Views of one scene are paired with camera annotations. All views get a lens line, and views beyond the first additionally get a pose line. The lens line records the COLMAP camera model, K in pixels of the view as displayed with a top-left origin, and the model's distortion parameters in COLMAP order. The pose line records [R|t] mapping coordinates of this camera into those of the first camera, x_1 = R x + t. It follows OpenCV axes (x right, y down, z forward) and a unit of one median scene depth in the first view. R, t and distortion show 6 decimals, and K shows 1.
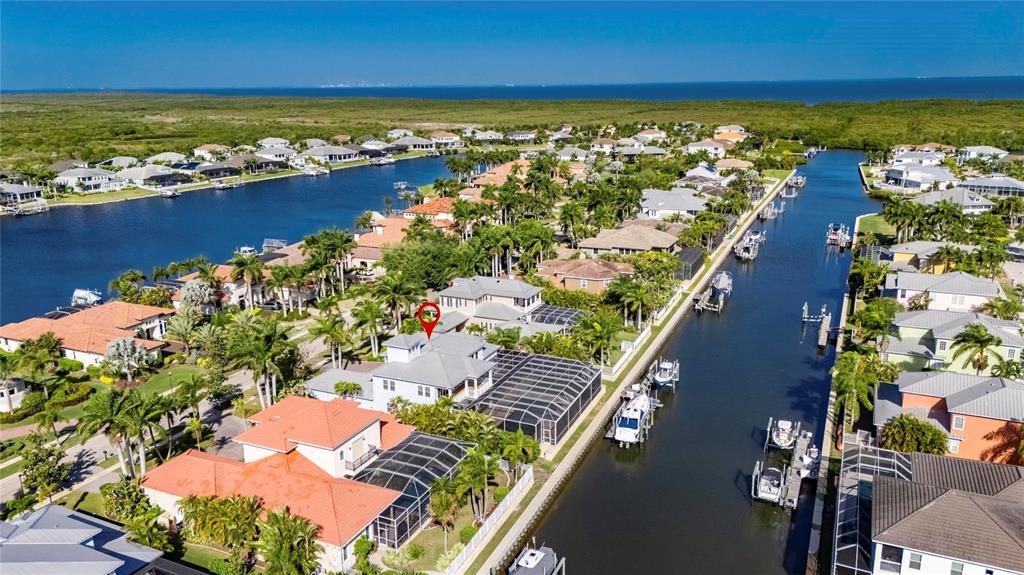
lens RADIAL K [[750.2, 0, 517.1], [0, 750.2, 287.0], [0, 0, 1]] dist [0.079190, -0.074529]
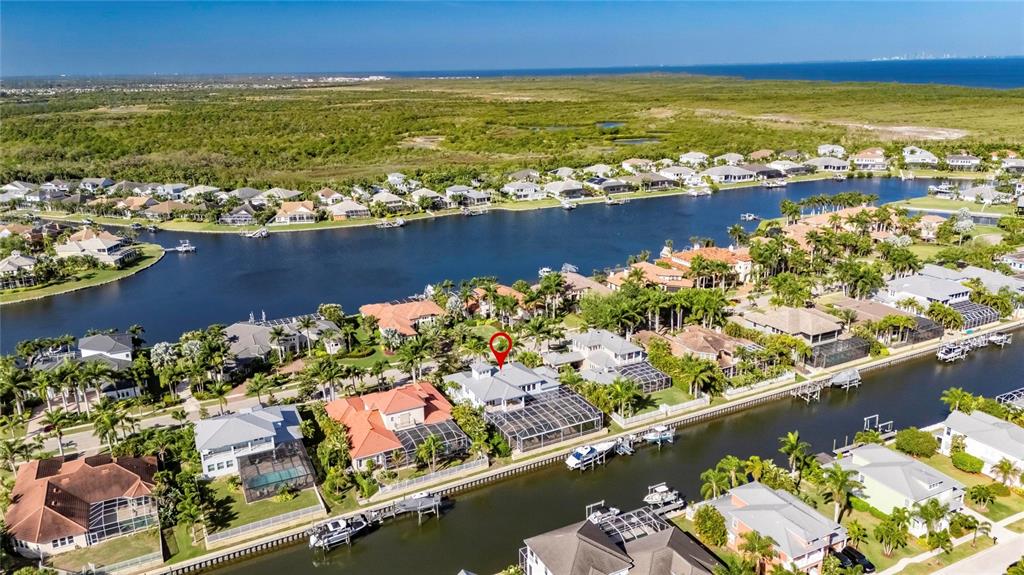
lens RADIAL K [[748.6, 0, 517.4], [0, 748.6, 287.7], [0, 0, 1]] dist [0.112366, -0.150943]
pose [[0.783685, 0.173028, -0.596573, 0.254641], [-0.152950, 0.984602, 0.084649, -0.073898], [0.602033, 0.024908, 0.798083, -0.082834]]
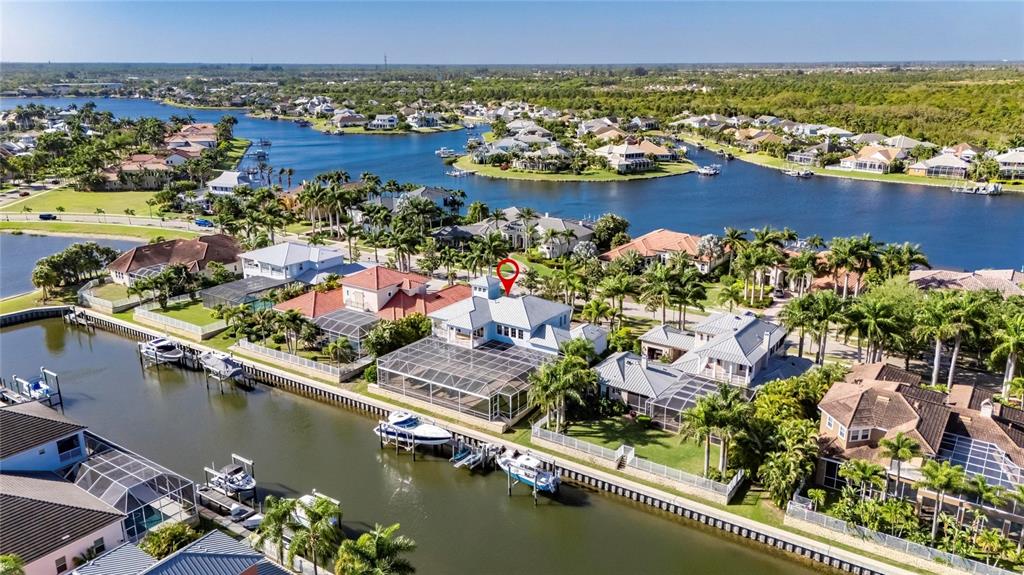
lens RADIAL K [[750.2, 0, 517.1], [0, 750.2, 287.0], [0, 0, 1]] dist [0.079190, -0.074529]
pose [[-0.177425, 0.291711, -0.939907, 0.273633], [-0.251479, 0.909913, 0.329873, -0.092444], [0.951461, 0.294895, -0.088082, 0.334579]]
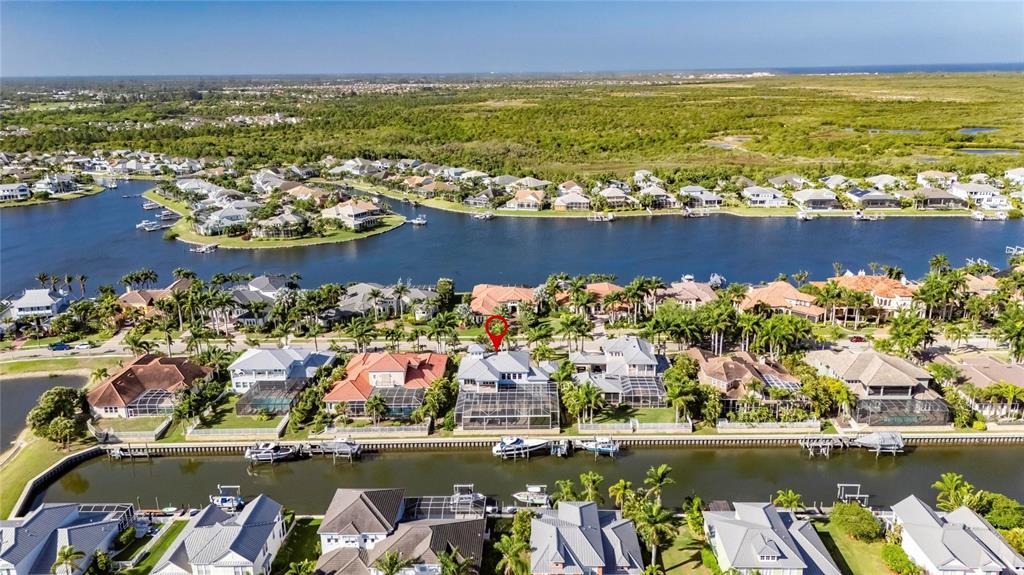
lens RADIAL K [[748.6, 0, 517.4], [0, 748.6, 287.7], [0, 0, 1]] dist [0.112366, -0.150943]
pose [[0.395738, 0.261762, -0.880268, 0.412447], [-0.229667, 0.956270, 0.181111, -0.119397], [0.889182, 0.130496, 0.438551, 0.082960]]
